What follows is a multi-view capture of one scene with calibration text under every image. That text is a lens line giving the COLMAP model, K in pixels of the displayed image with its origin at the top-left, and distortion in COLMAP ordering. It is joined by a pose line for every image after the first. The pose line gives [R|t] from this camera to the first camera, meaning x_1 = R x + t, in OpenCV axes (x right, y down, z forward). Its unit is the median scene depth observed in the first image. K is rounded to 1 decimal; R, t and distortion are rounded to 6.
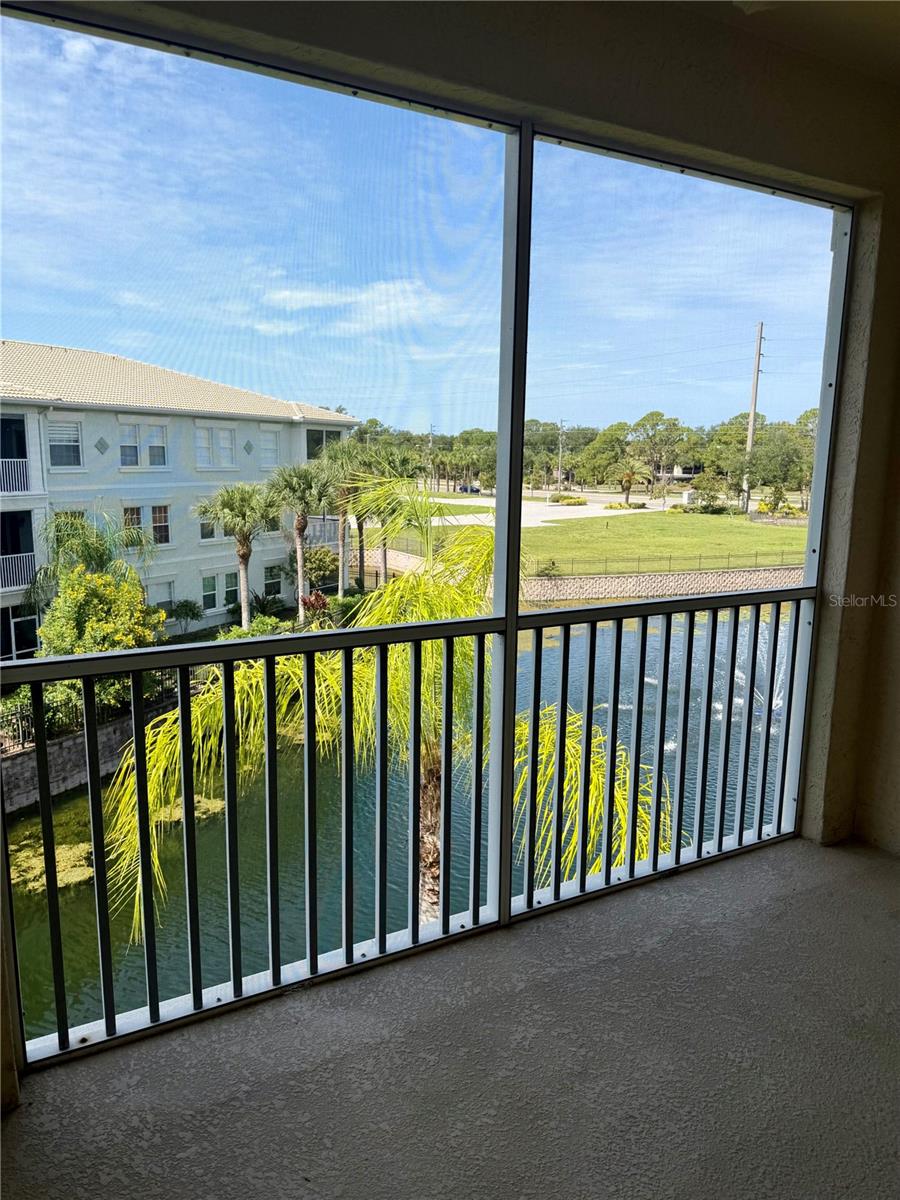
lens RADIAL K [[837.0, 0, 449.3], [0, 837.0, 606.2], [0, 0, 1]] dist [0.088388, -0.121083]
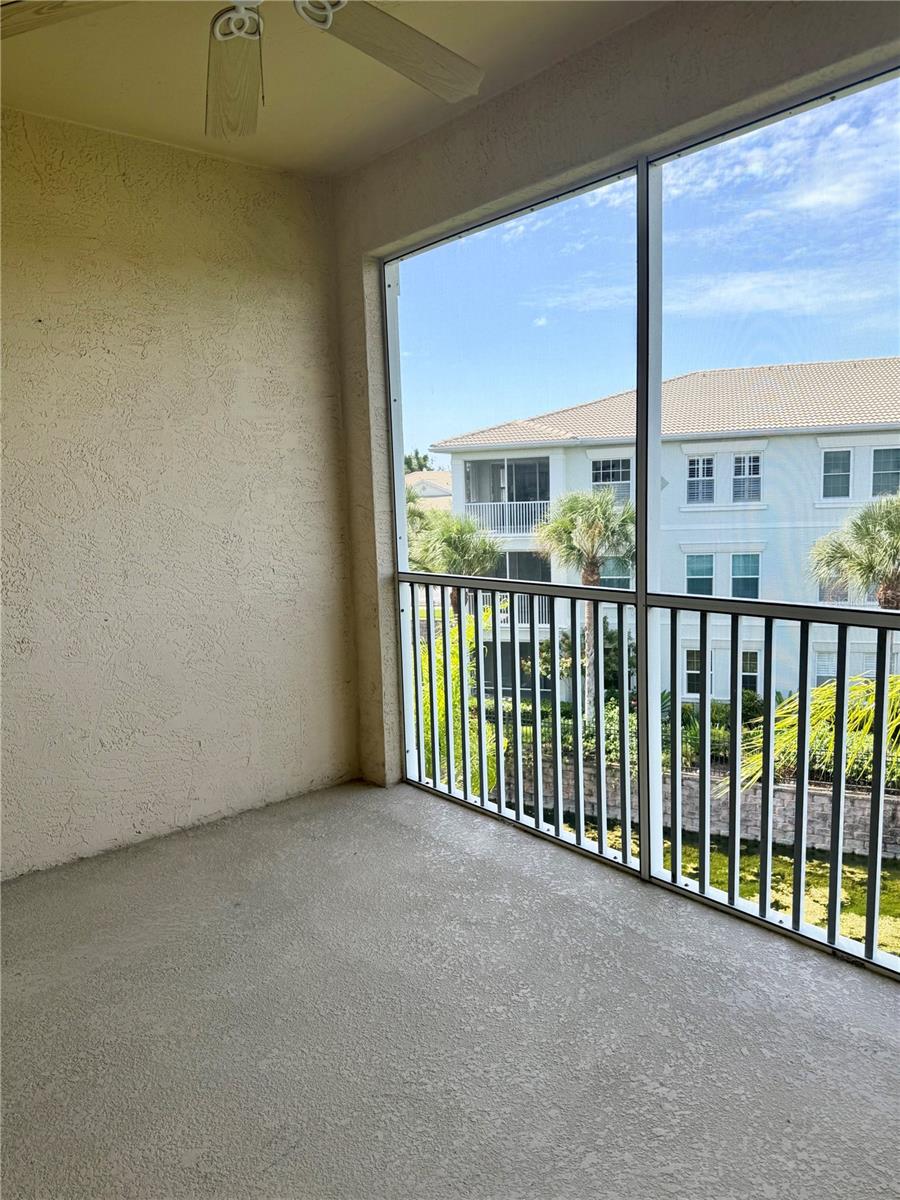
lens RADIAL K [[837.0, 0, 449.3], [0, 837.0, 606.2], [0, 0, 1]] dist [0.088388, -0.121083]
pose [[0.186412, 0.115734, -0.975631, 1.235843], [-0.141792, 0.985810, 0.089849, -0.038458], [0.972186, 0.121587, 0.200177, 0.590765]]
